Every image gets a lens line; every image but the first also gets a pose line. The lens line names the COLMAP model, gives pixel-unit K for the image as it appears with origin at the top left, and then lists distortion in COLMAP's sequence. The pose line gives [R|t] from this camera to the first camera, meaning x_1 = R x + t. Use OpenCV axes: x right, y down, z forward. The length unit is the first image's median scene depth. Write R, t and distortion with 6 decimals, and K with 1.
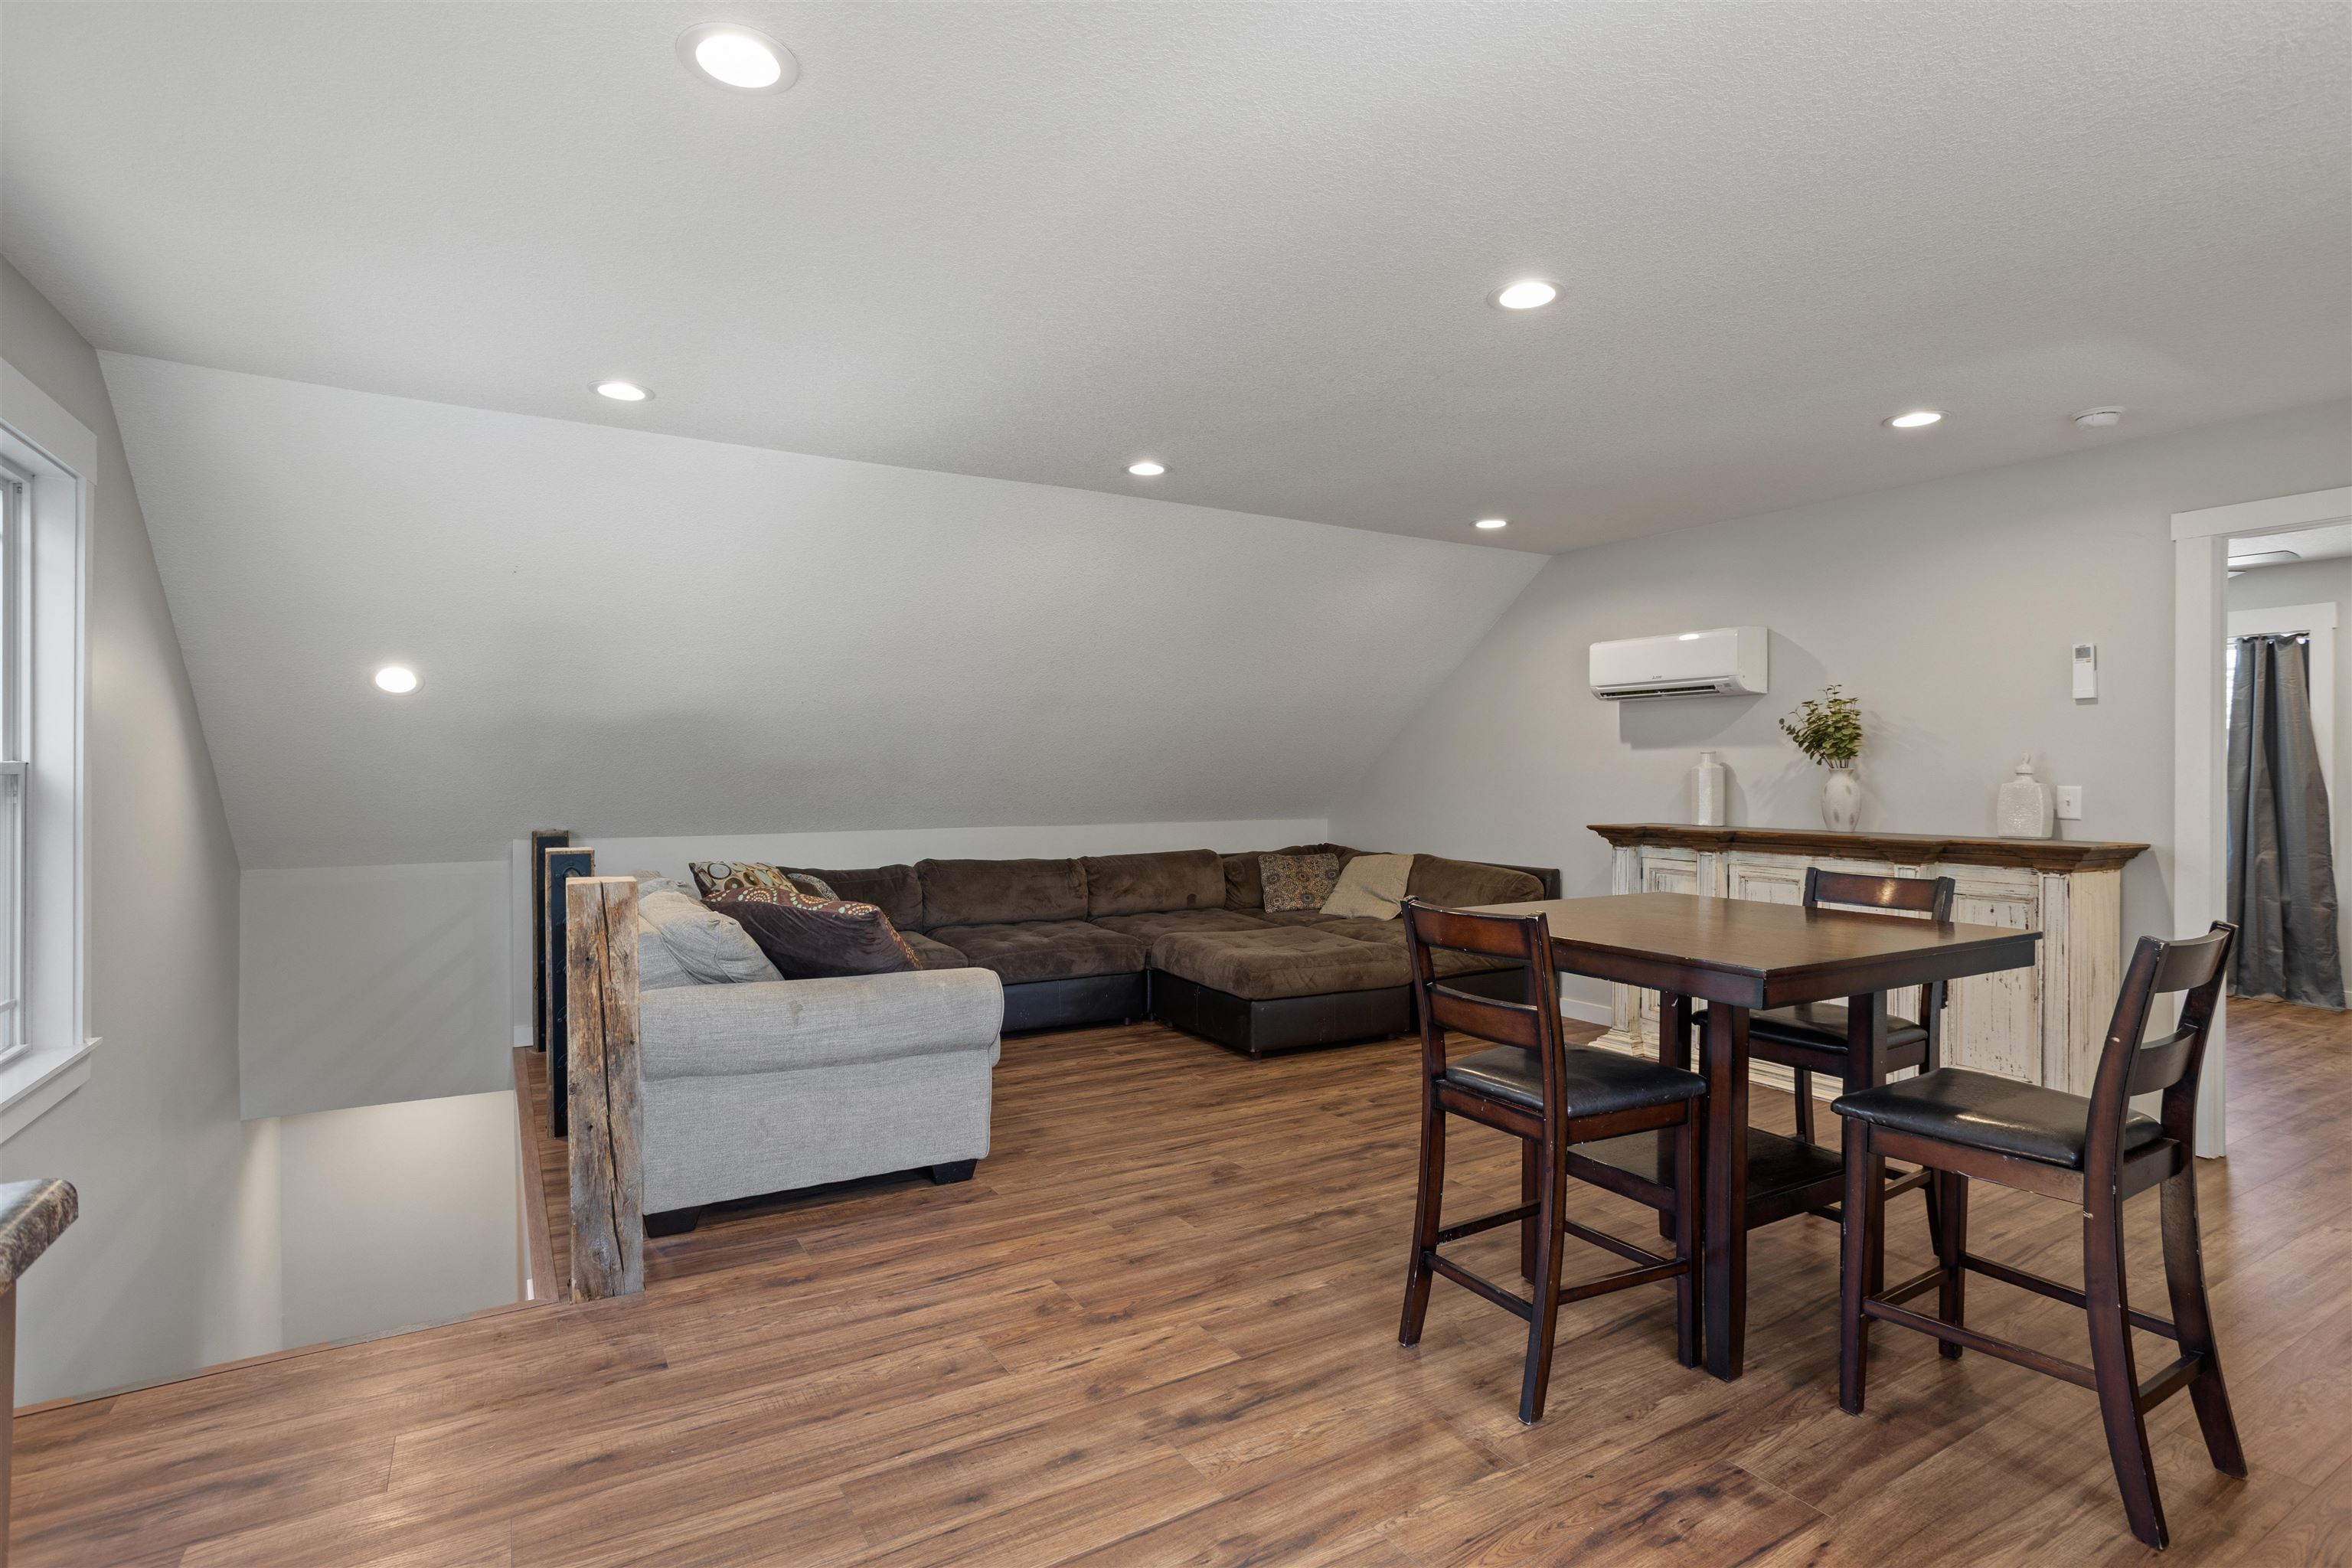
lens RADIAL K [[1147.6, 0, 1173.4], [0, 1147.6, 789.8], [0, 0, 1]] dist [-0.000987, 0.003391]
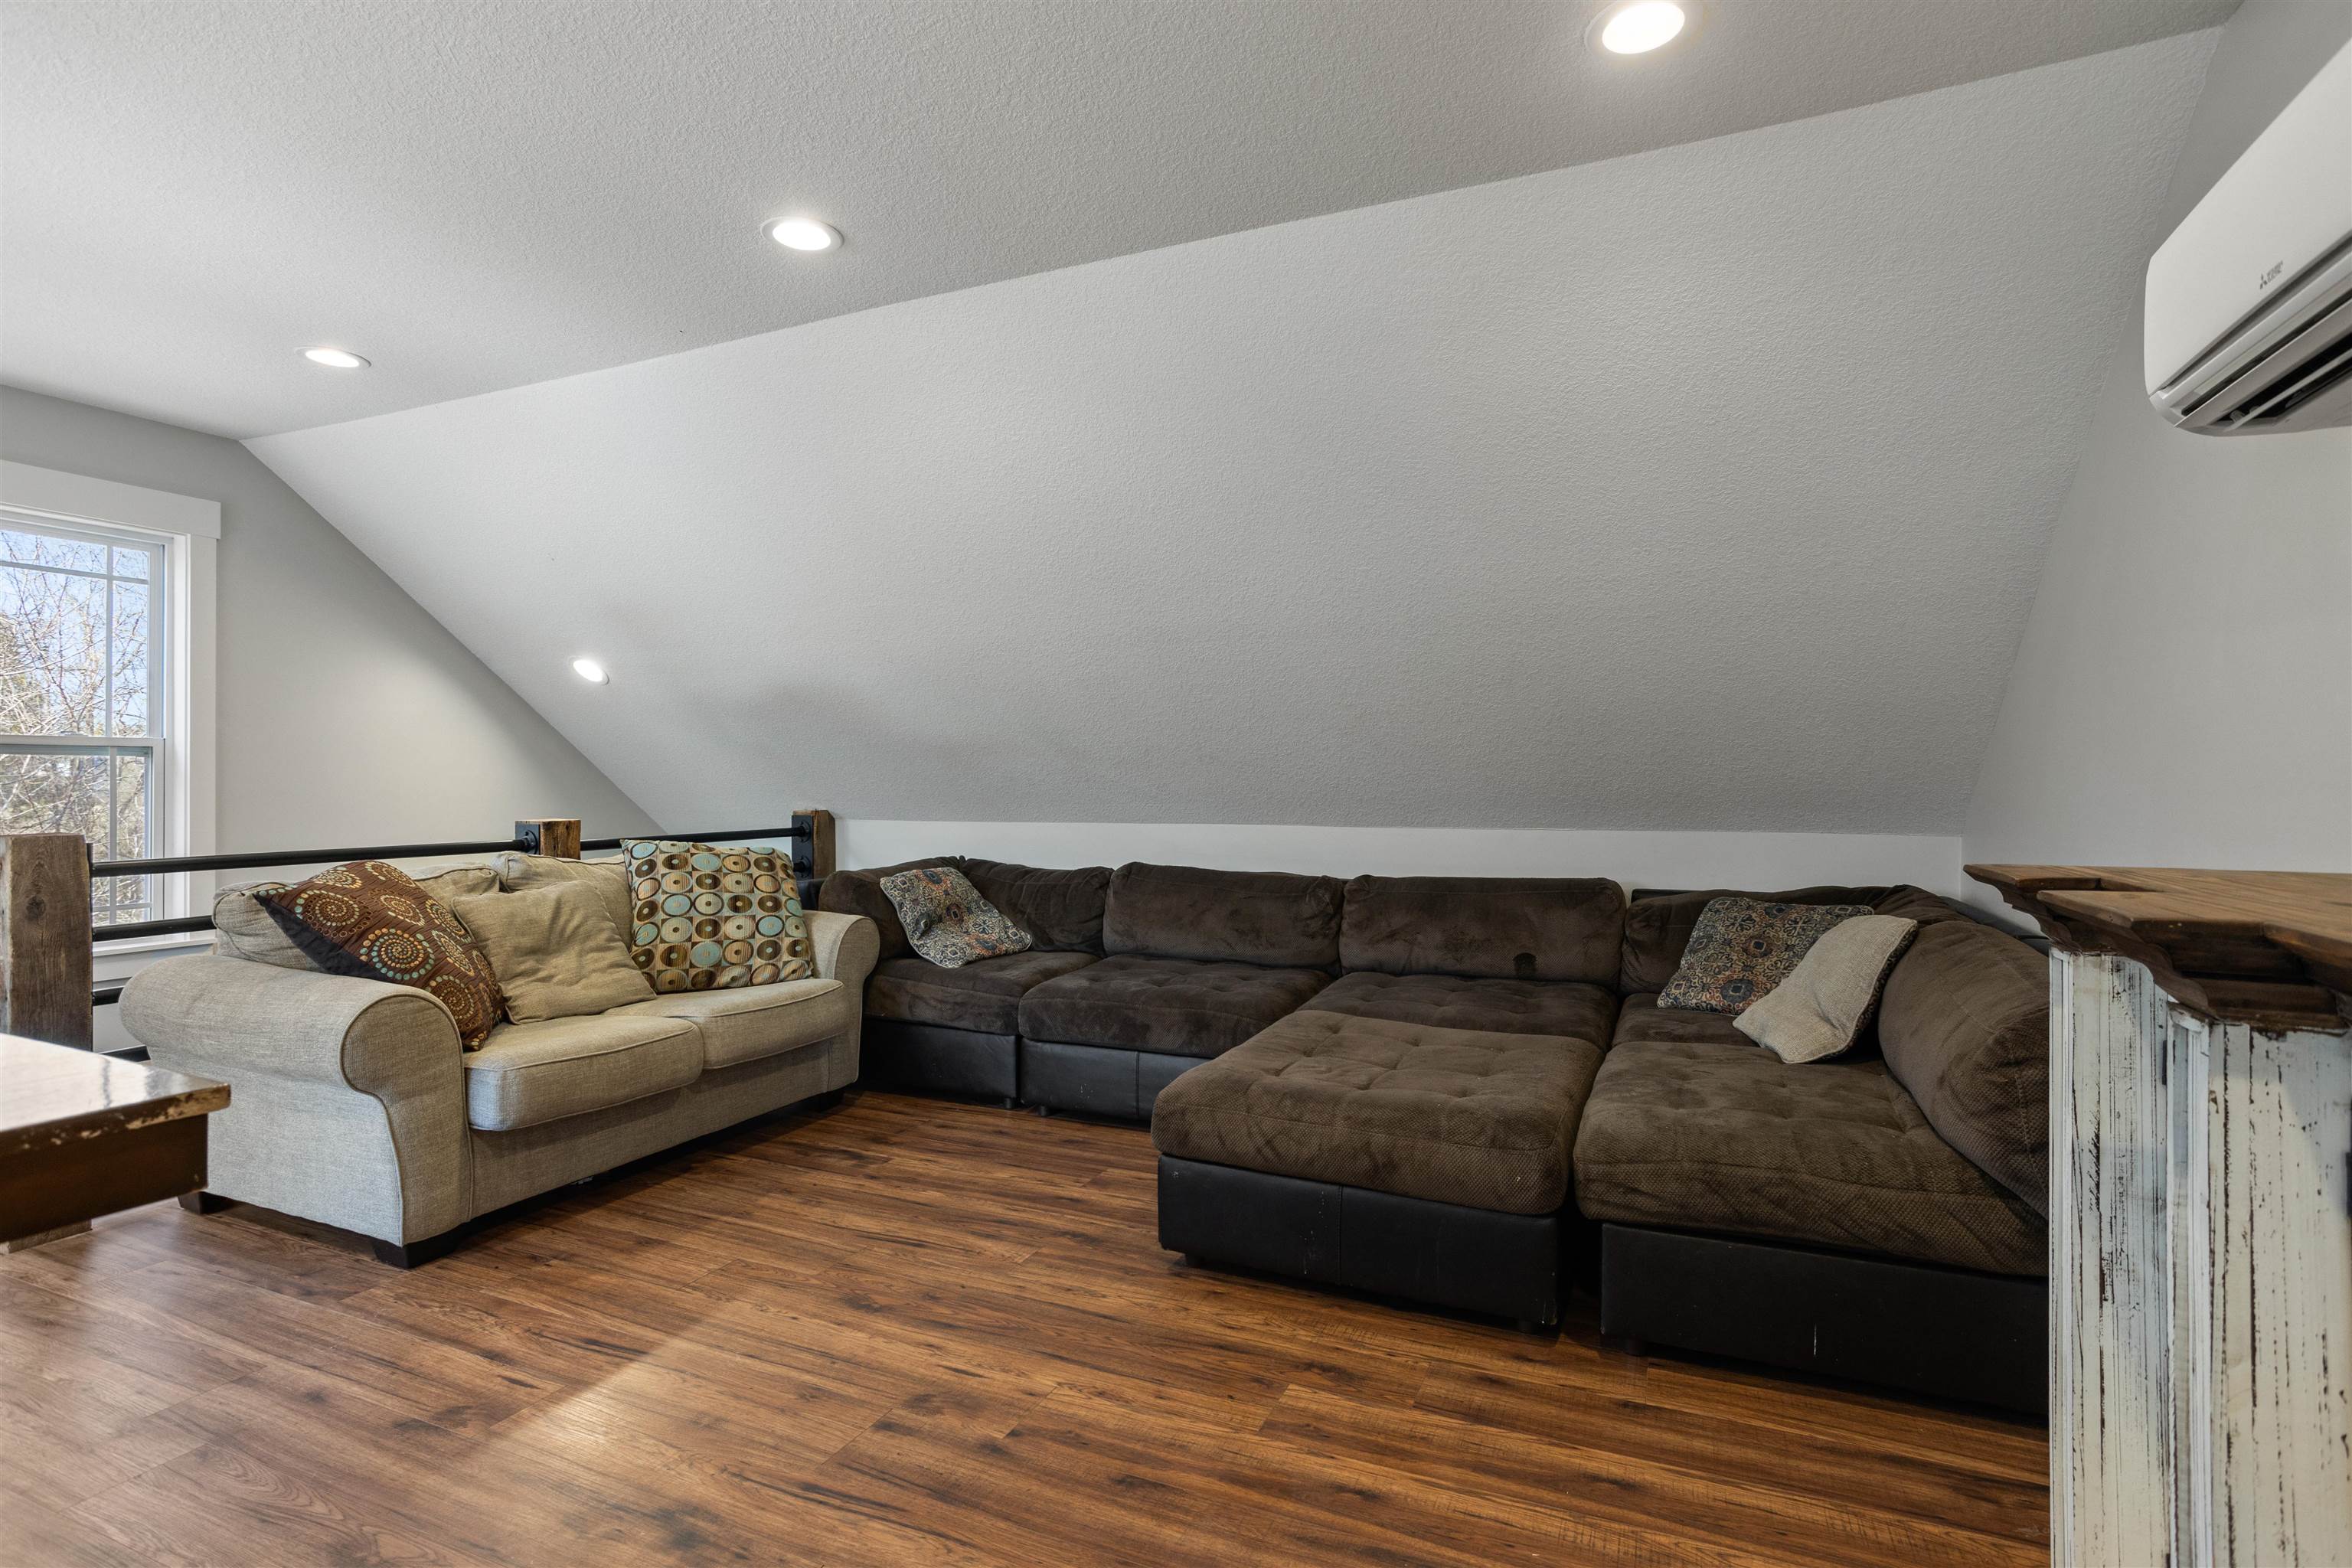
lens RADIAL K [[1147.6, 0, 1169.2], [0, 1147.6, 767.8], [0, 0, 1]] dist [-0.000987, 0.003391]
pose [[0.565273, -0.023481, -0.824569, 0.566124], [-0.014269, 0.999167, -0.038235, 0.035245], [0.824780, 0.033379, 0.564467, 0.788300]]
